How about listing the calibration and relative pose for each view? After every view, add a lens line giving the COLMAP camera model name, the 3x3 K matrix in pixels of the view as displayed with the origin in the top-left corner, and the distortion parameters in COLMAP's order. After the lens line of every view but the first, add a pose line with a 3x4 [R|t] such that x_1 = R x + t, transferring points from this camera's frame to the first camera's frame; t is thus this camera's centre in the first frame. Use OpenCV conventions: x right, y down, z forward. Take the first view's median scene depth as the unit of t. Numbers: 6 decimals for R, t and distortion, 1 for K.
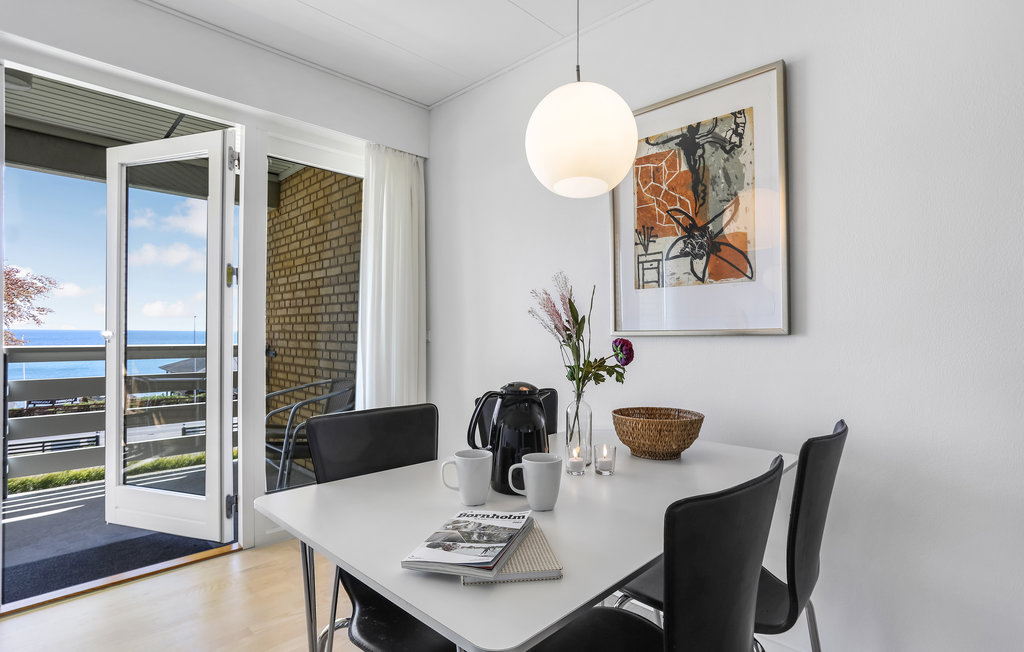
lens RADIAL K [[509.6, 0, 510.7], [0, 509.6, 322.5], [0, 0, 1]] dist [-0.004985, 0.000493]
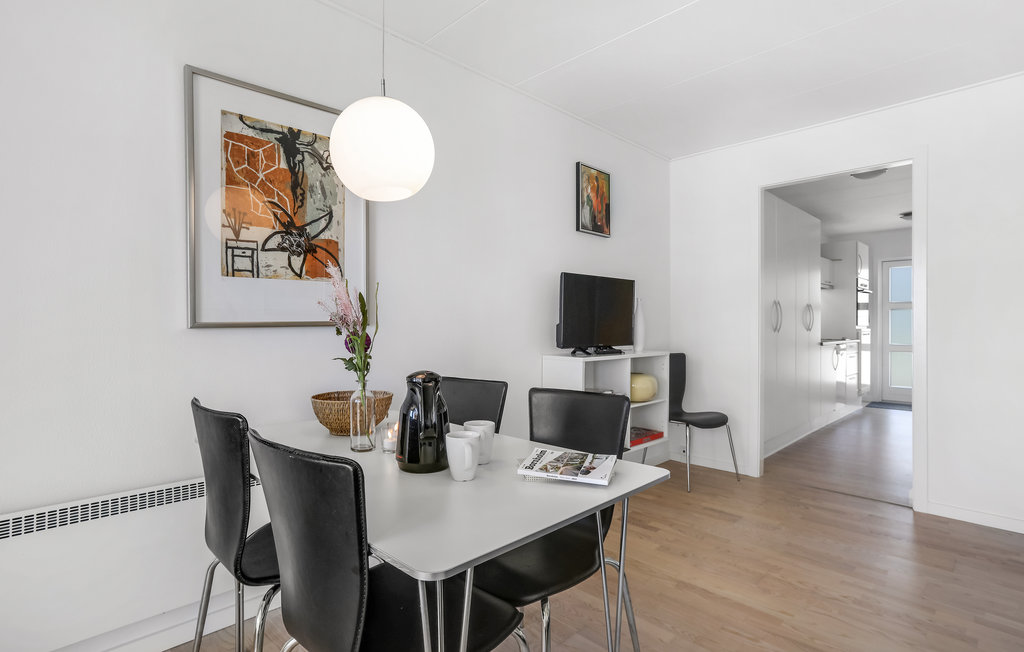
lens RADIAL K [[509.6, 0, 504.1], [0, 509.6, 324.0], [0, 0, 1]] dist [-0.004985, 0.000493]
pose [[0.032061, -0.007869, 0.999455, -0.684019], [-0.014798, 0.999856, 0.008346, 0.004170], [-0.999376, -0.015058, 0.031940, 0.511691]]
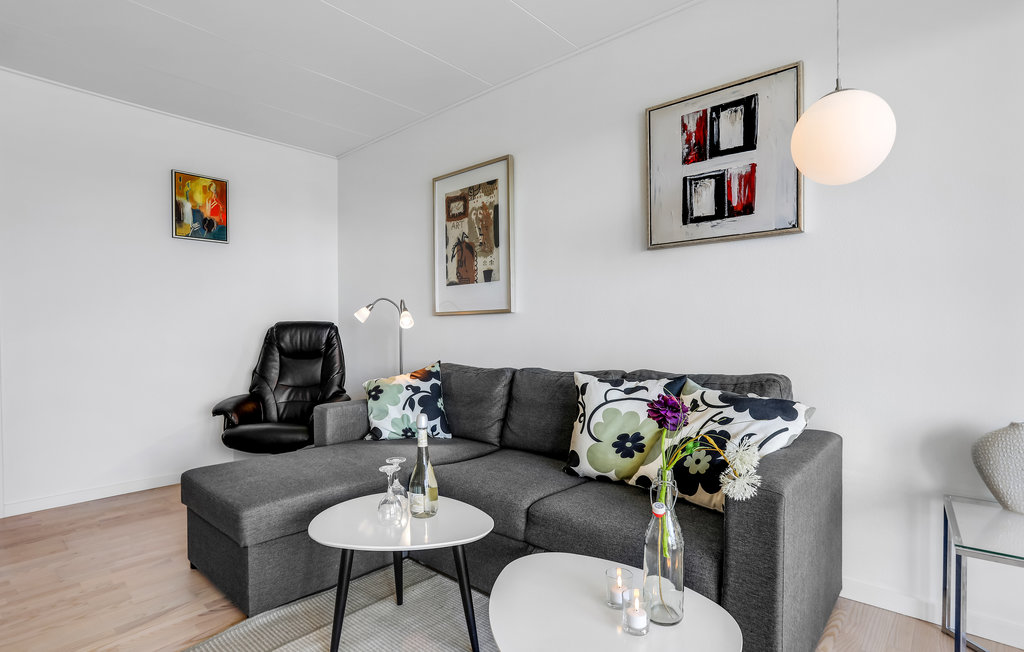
lens RADIAL K [[509.6, 0, 505.9], [0, 509.6, 330.5], [0, 0, 1]] dist [-0.004985, 0.000493]
pose [[-0.998350, -0.008479, -0.056797, 0.196248], [-0.007987, 0.999929, -0.008895, 0.068123], [0.056868, -0.008427, -0.998346, 2.355898]]
